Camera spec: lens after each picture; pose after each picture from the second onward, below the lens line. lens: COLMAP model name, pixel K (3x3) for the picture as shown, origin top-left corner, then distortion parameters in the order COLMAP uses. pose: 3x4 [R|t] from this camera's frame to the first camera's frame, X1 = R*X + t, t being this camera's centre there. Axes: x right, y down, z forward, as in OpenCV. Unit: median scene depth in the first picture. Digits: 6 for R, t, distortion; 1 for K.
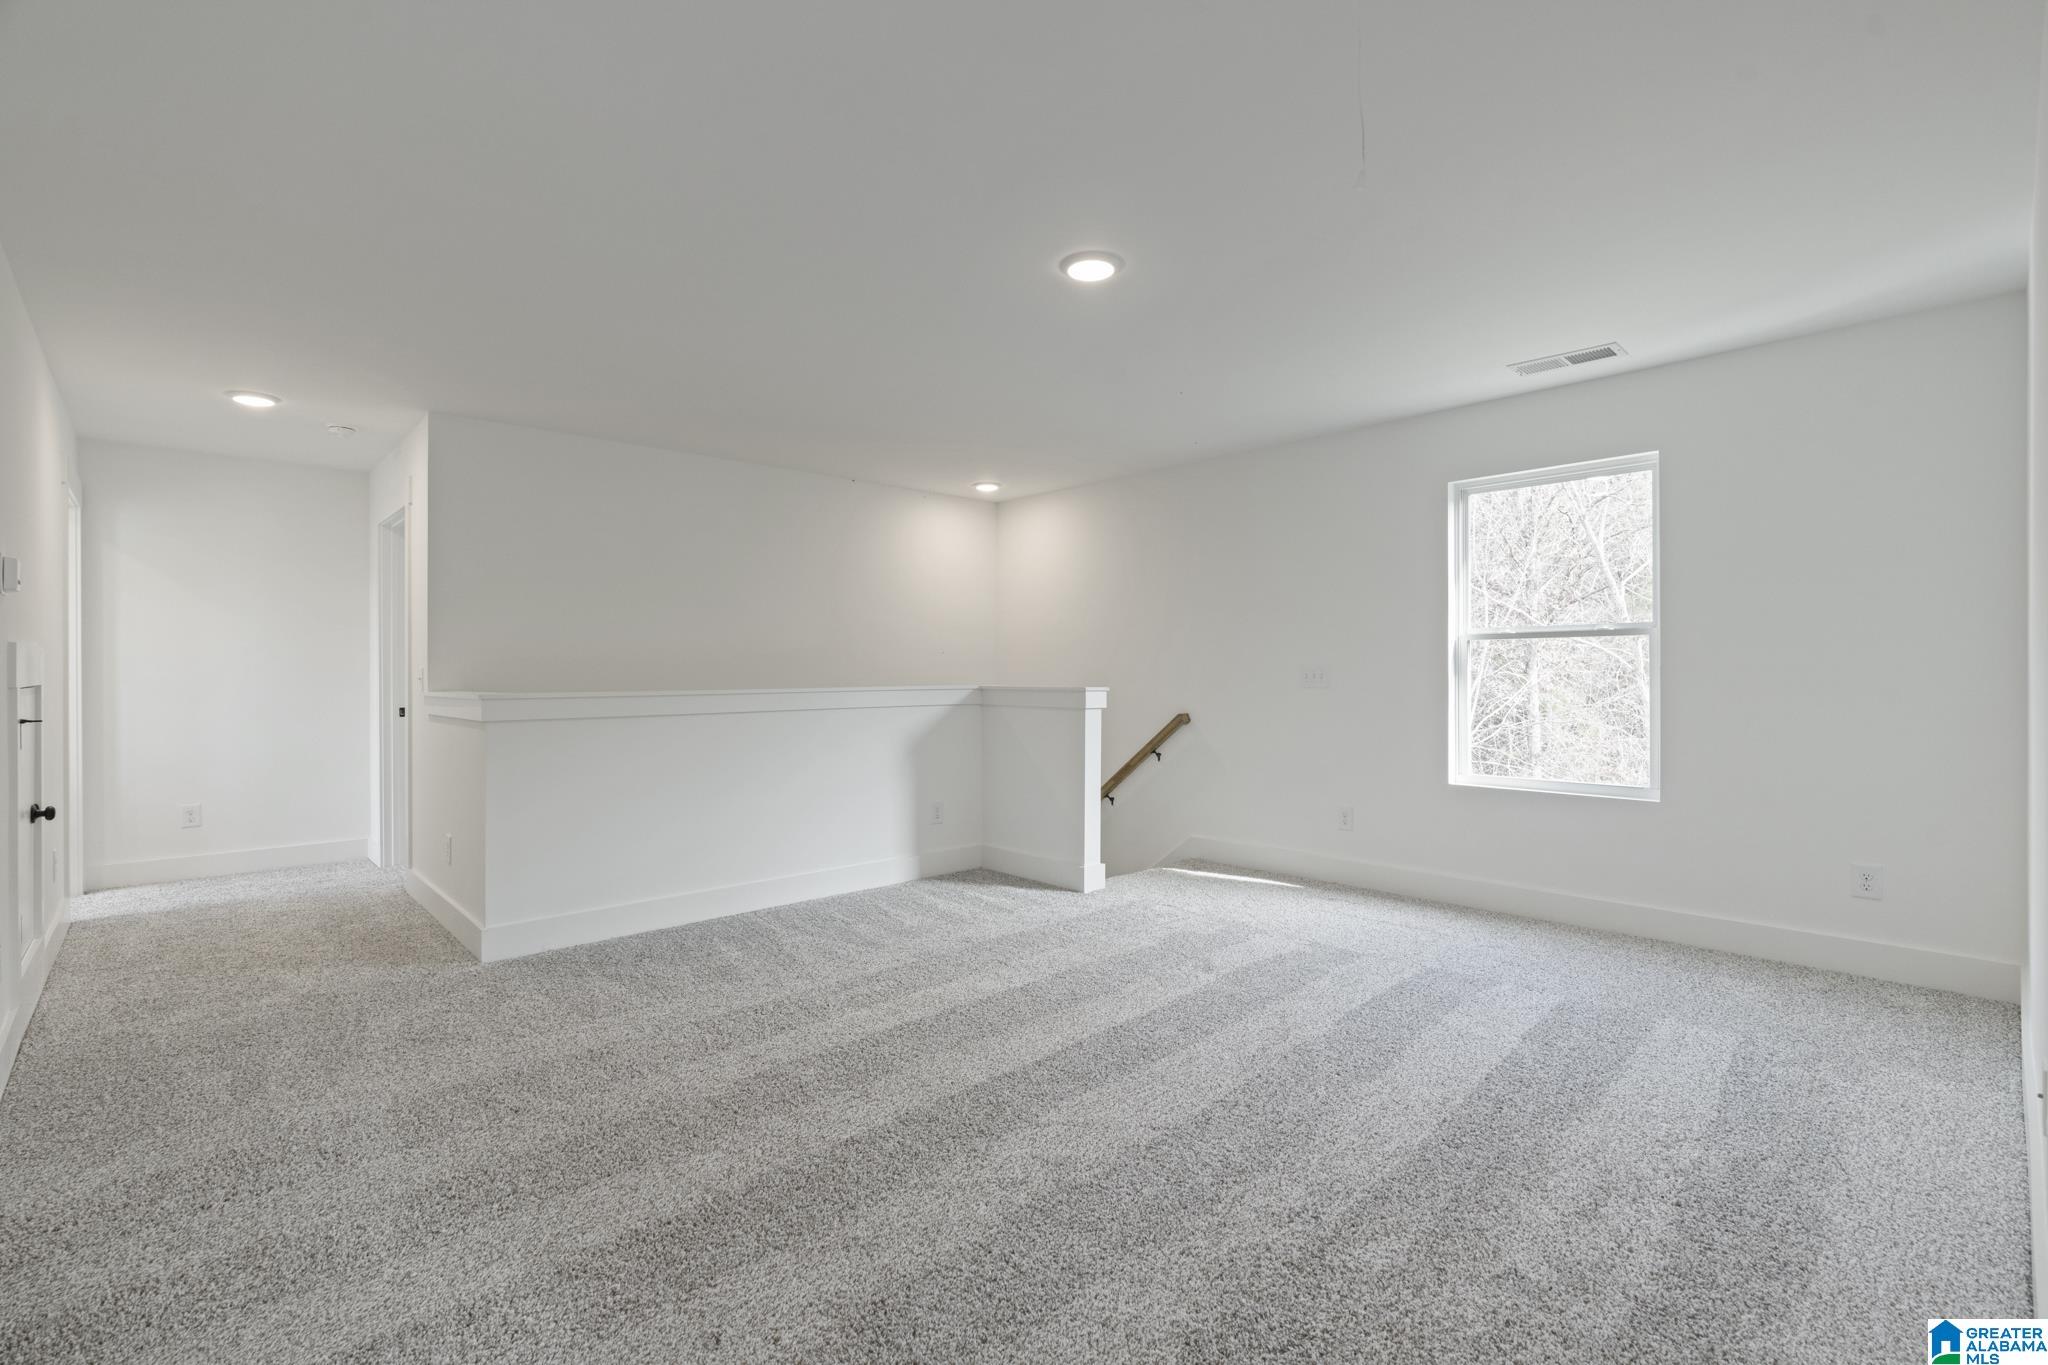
lens RADIAL K [[915.7, 0, 1029.8], [0, 915.7, 676.5], [0, 0, 1]] dist [-0.008460, 0.001583]
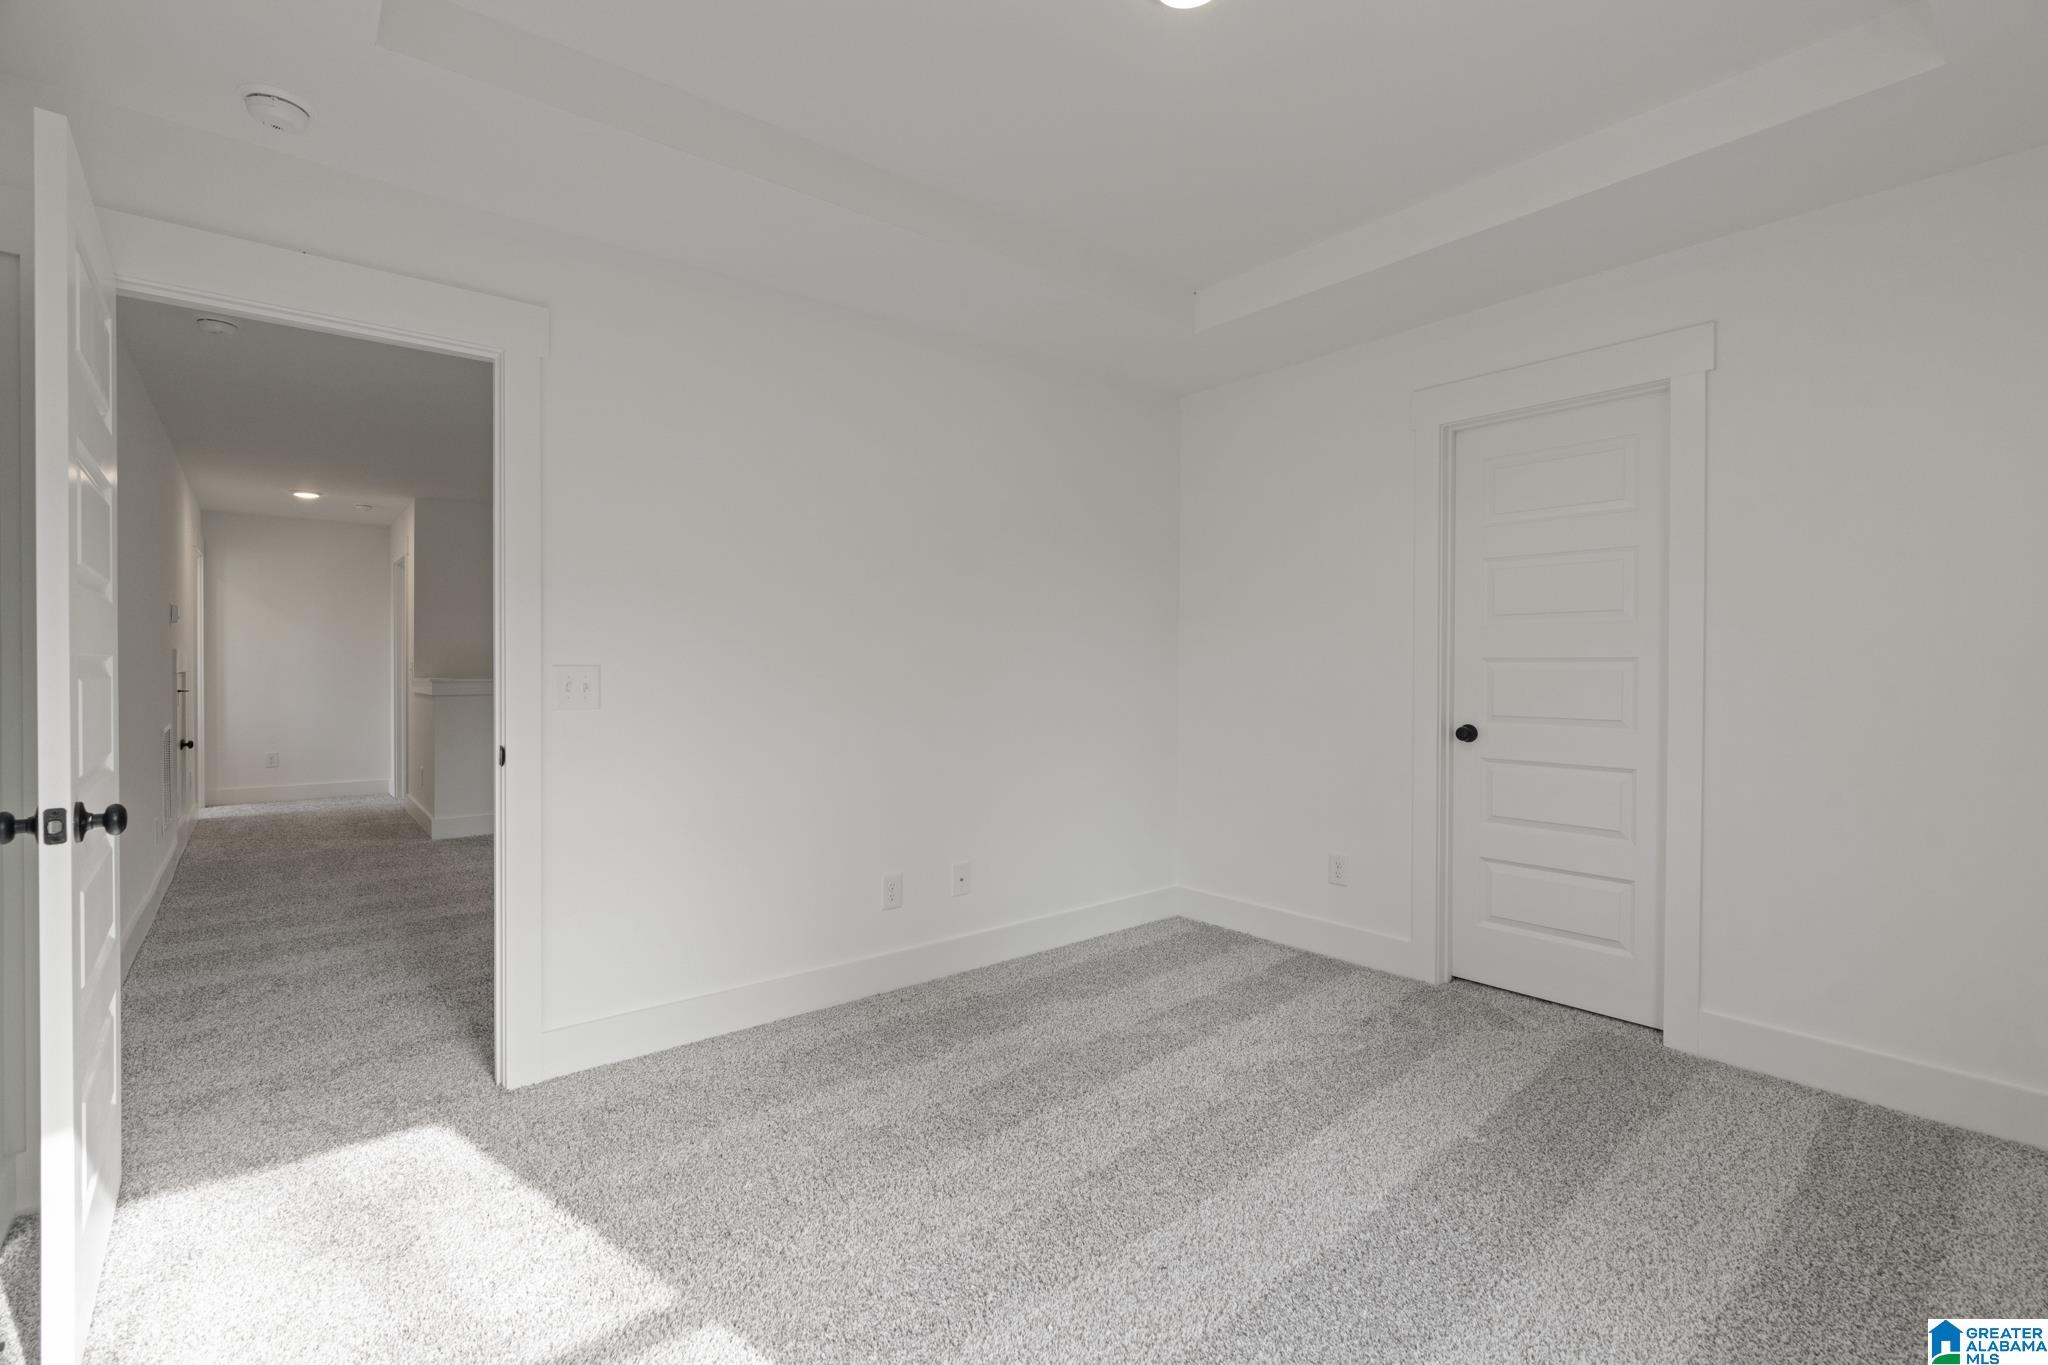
lens RADIAL K [[915.7, 0, 1029.8], [0, 915.7, 676.5], [0, 0, 1]] dist [-0.008460, 0.001583]
pose [[0.998046, 0.006331, -0.062155, 0.483241], [-0.005892, 0.999956, 0.007232, -0.003289], [0.062198, -0.006852, 0.998040, -0.486260]]
